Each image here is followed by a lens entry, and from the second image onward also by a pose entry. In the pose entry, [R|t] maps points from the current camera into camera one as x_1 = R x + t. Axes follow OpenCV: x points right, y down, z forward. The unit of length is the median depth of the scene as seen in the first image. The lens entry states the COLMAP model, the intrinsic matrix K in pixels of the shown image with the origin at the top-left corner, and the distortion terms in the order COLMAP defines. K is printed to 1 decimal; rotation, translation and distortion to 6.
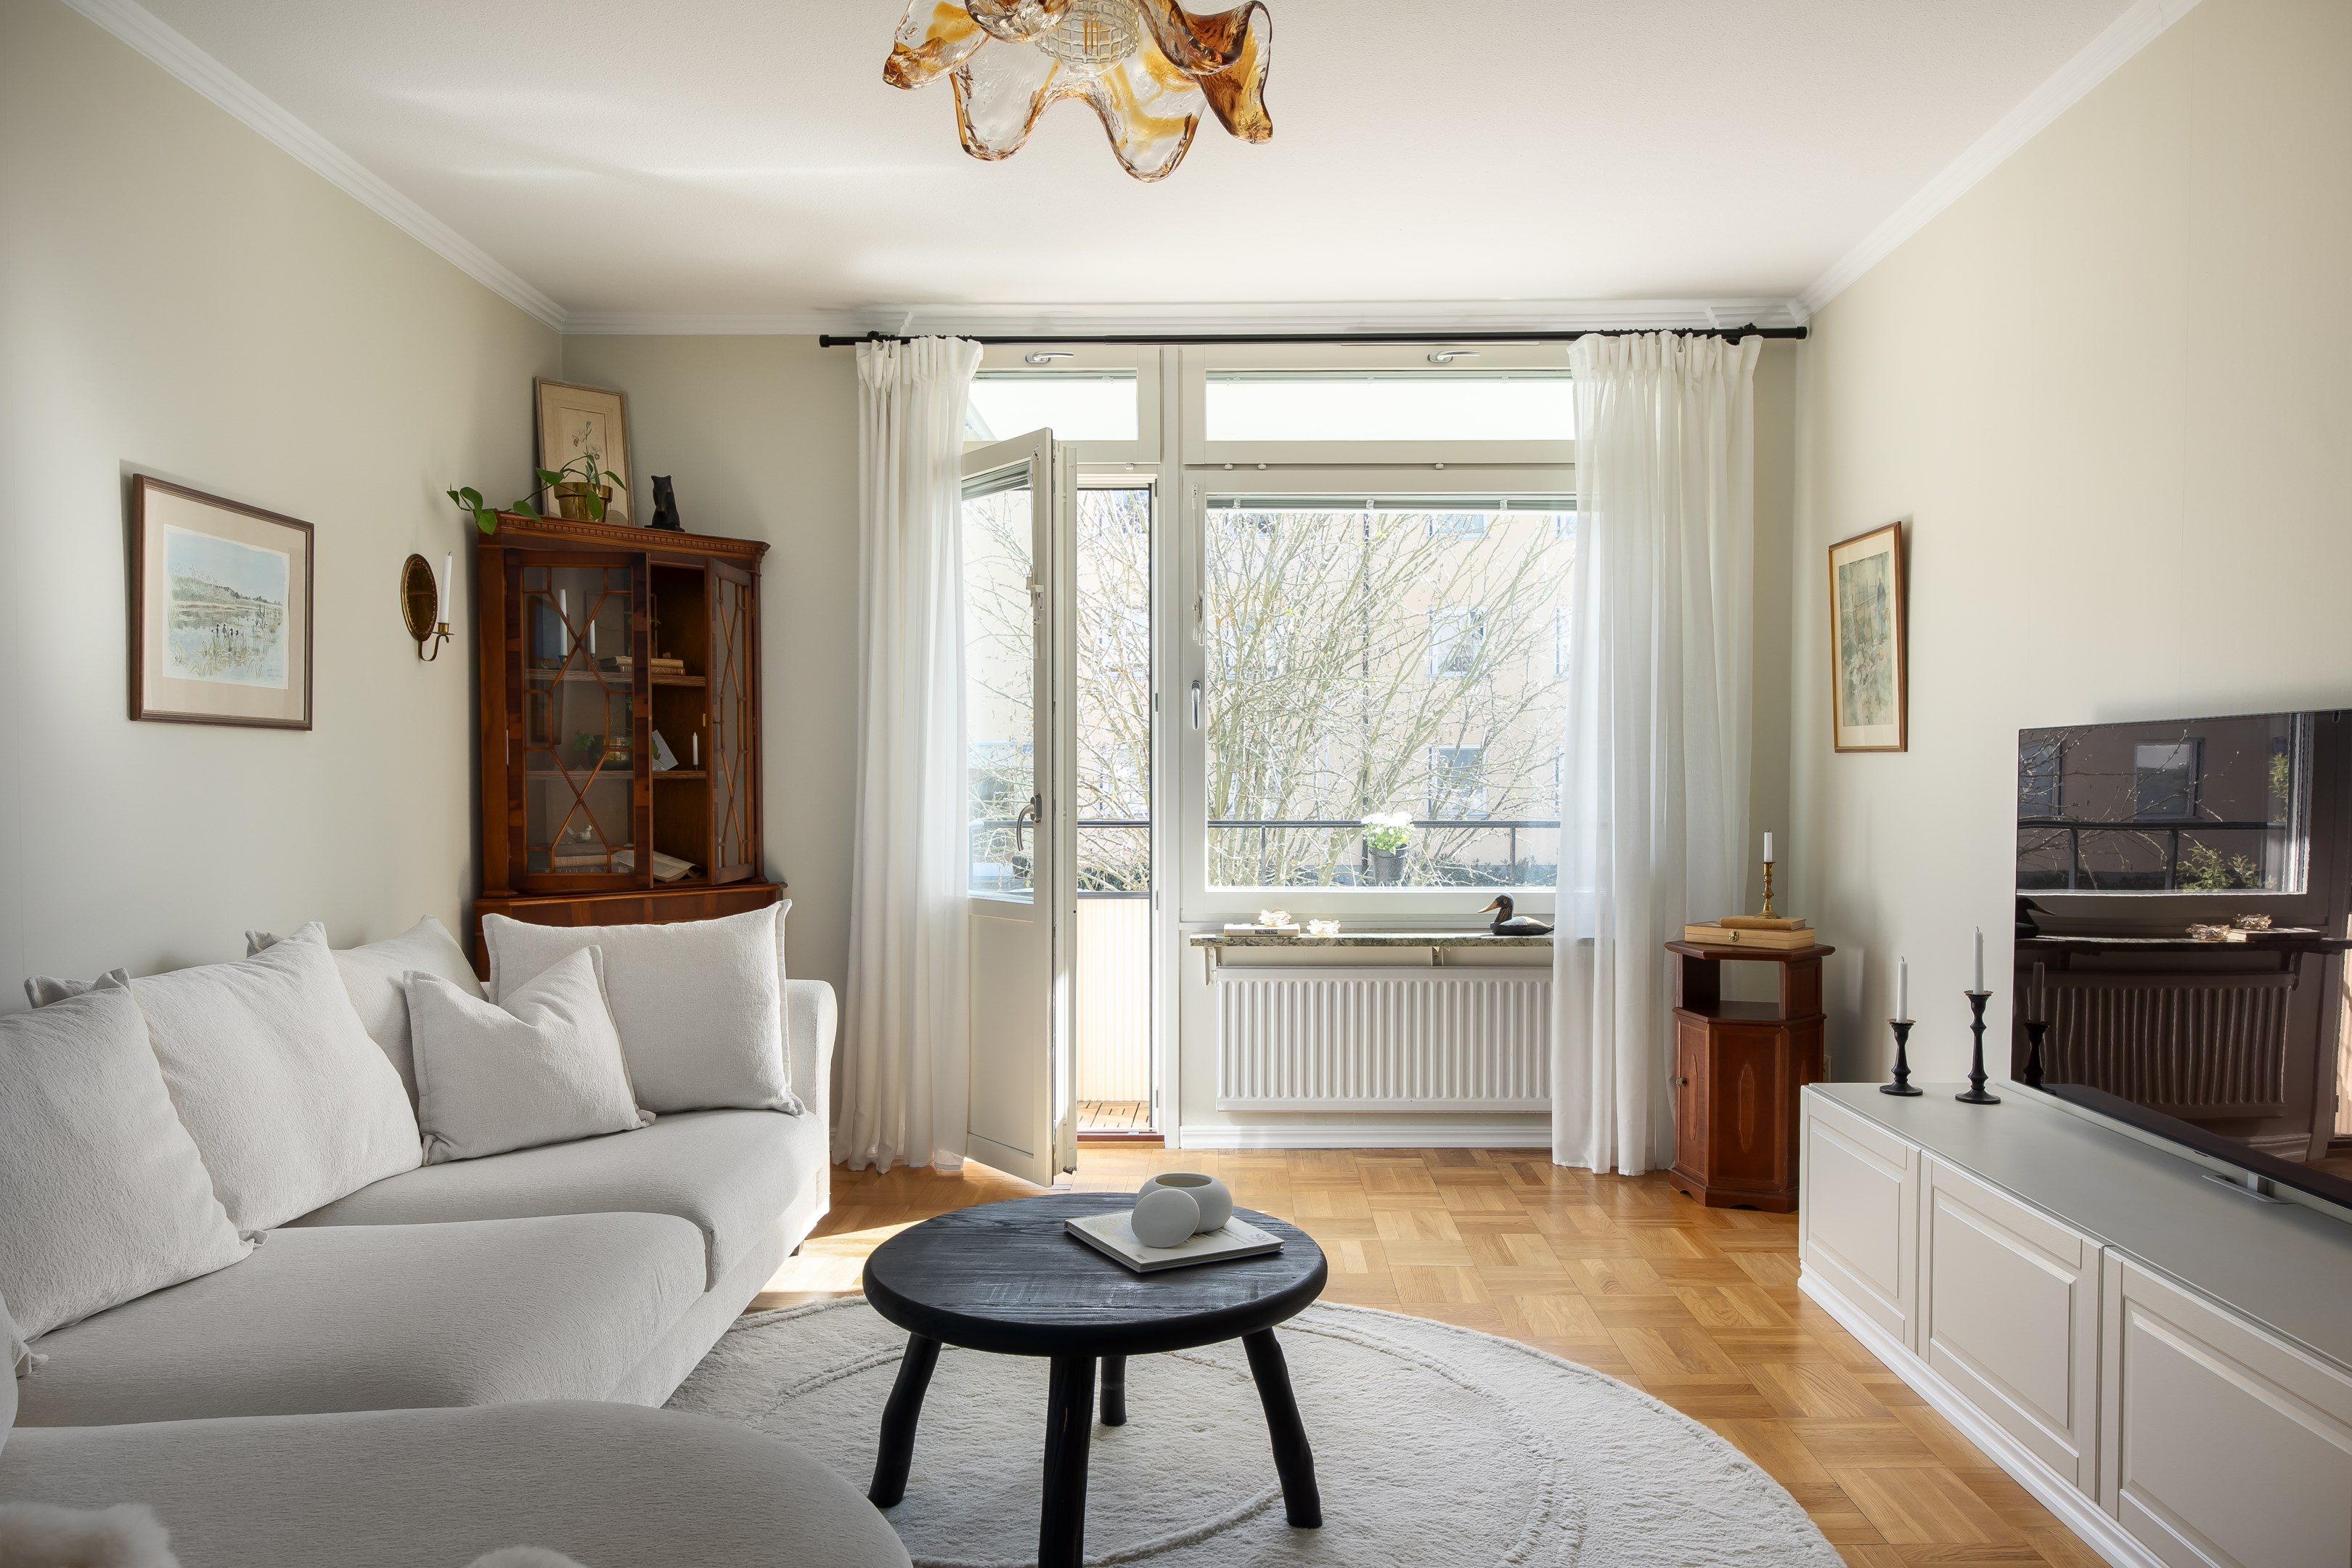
lens RADIAL K [[1553.8, 0, 1182.4], [0, 1553.8, 838.9], [0, 0, 1]] dist [0.000153, 0.000543]
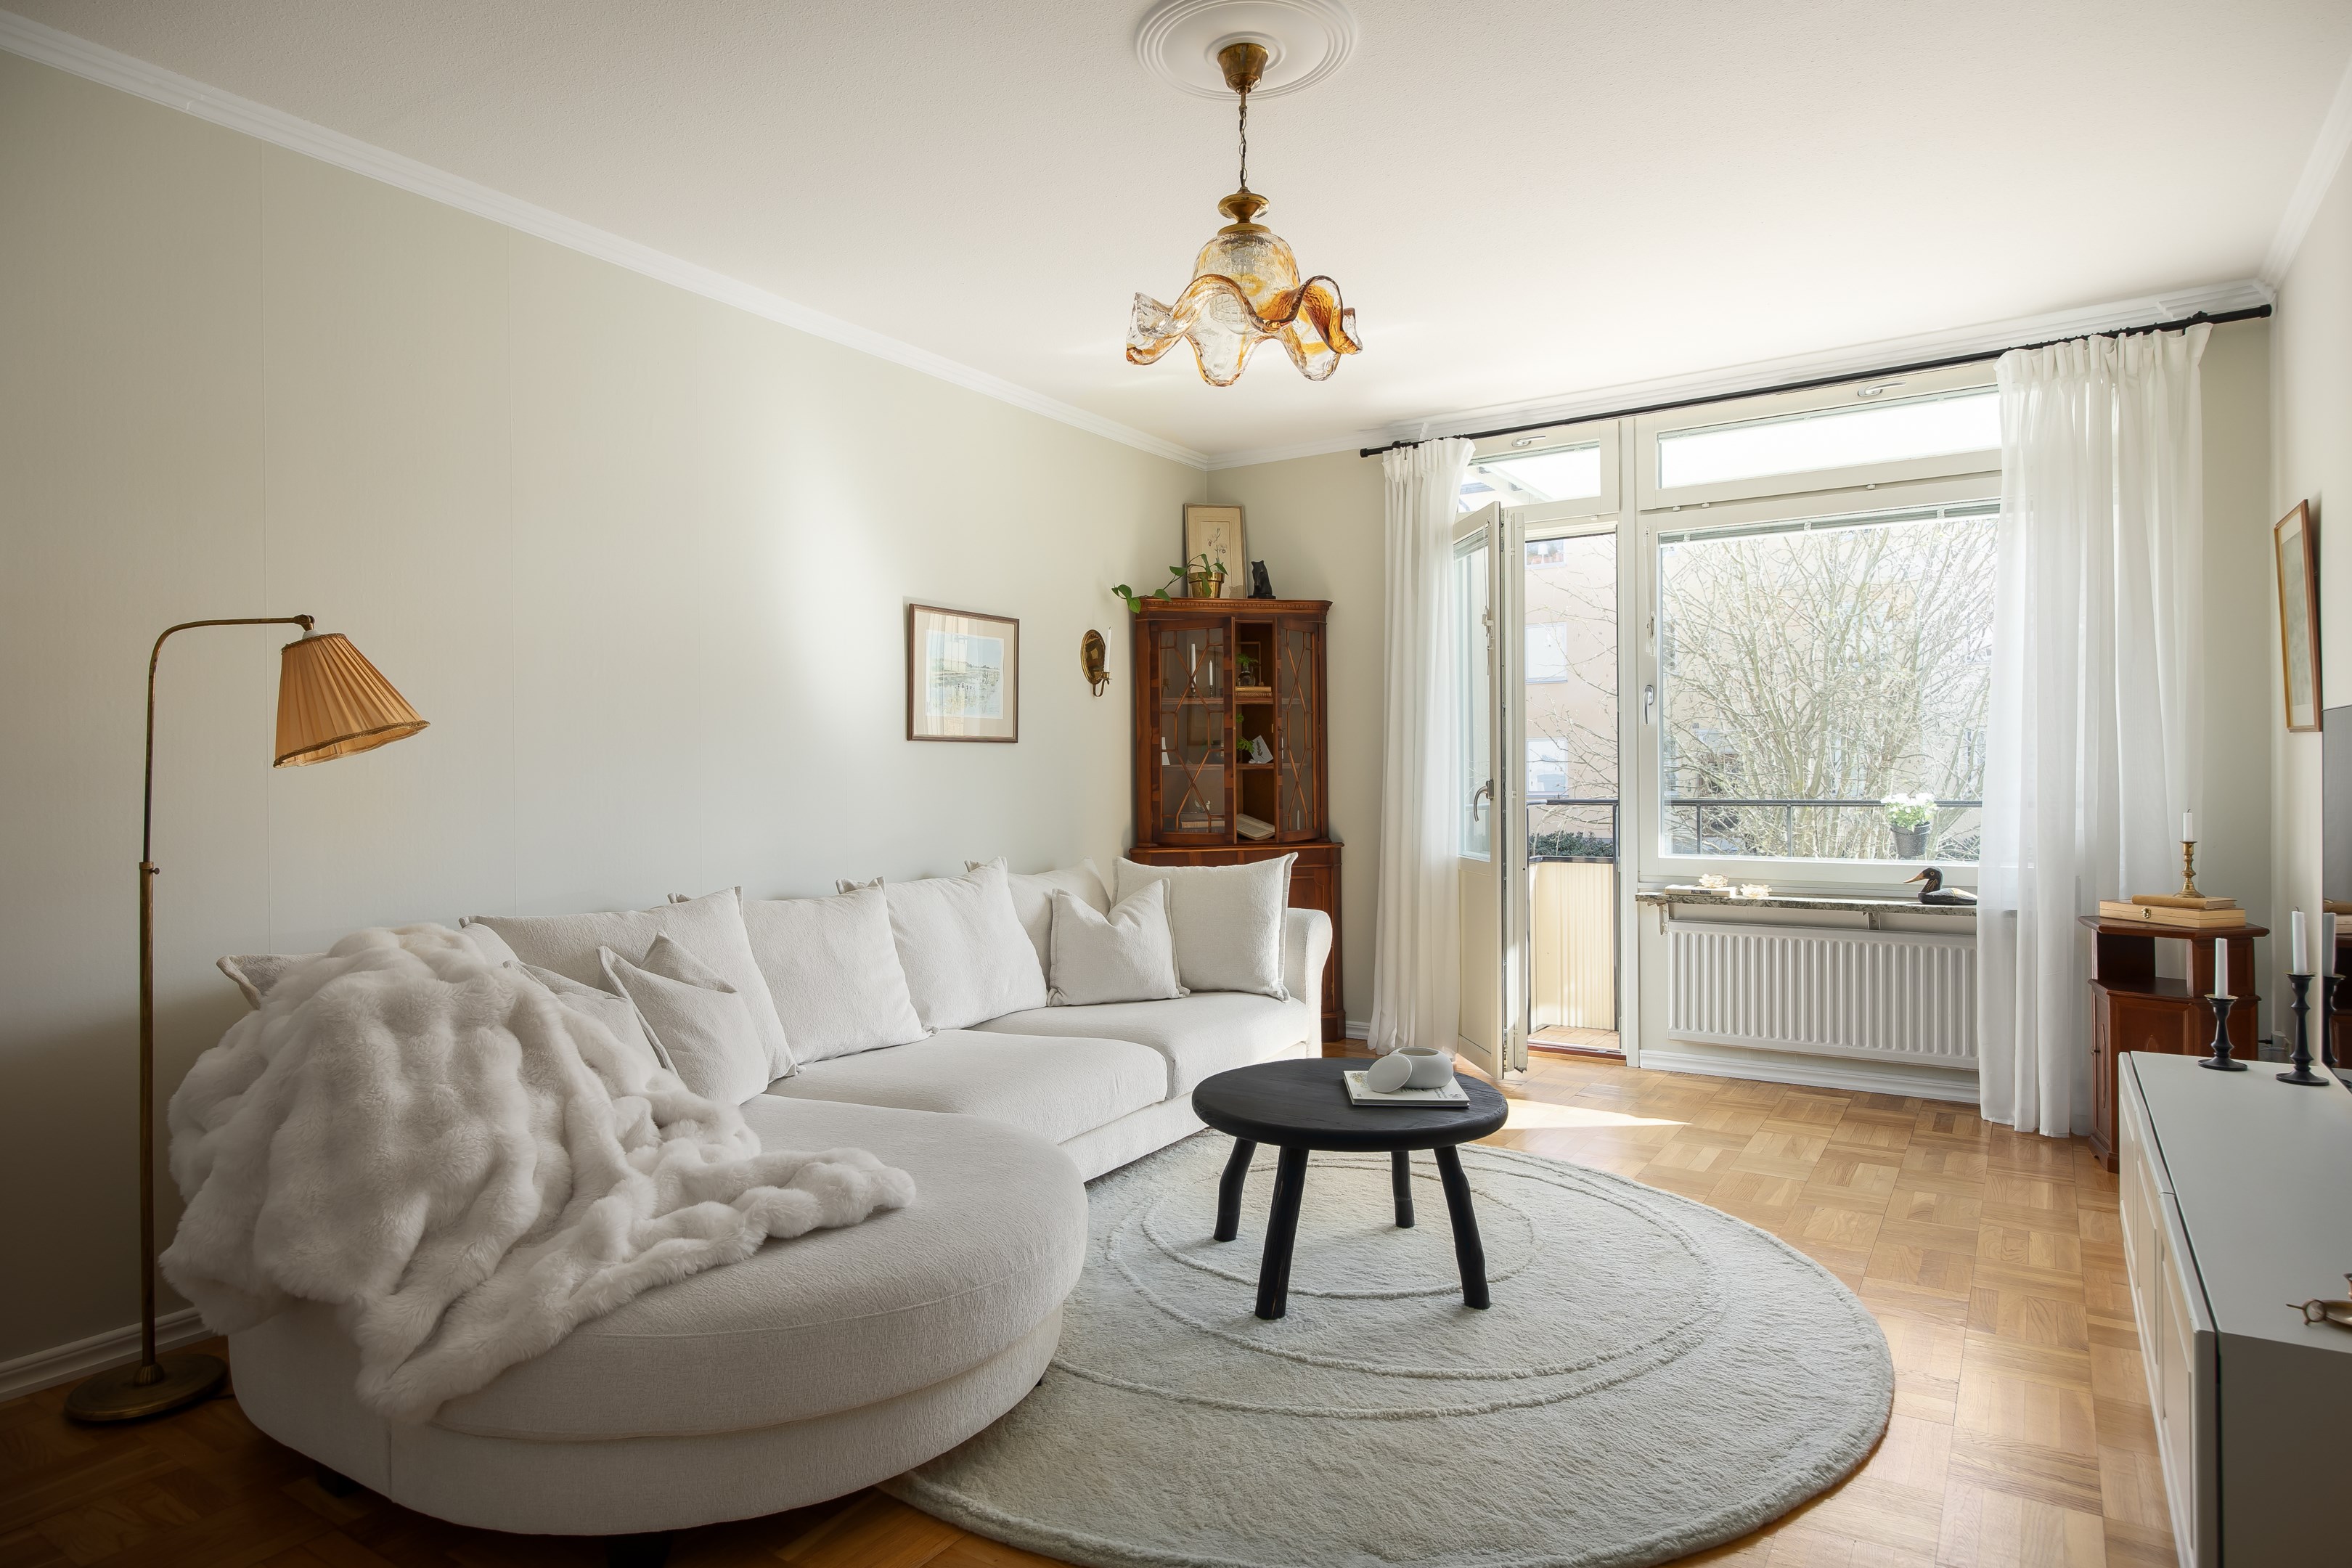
lens RADIAL K [[1311.7, 0, 1176.0], [0, 1311.7, 784.0], [0, 0, 1]] dist [0.003345, -0.000751]
pose [[0.846238, -0.002749, -0.532798, 0.257436], [-0.010027, 0.999727, -0.021085, 0.001830], [0.532711, 0.023185, 0.845979, -0.076473]]
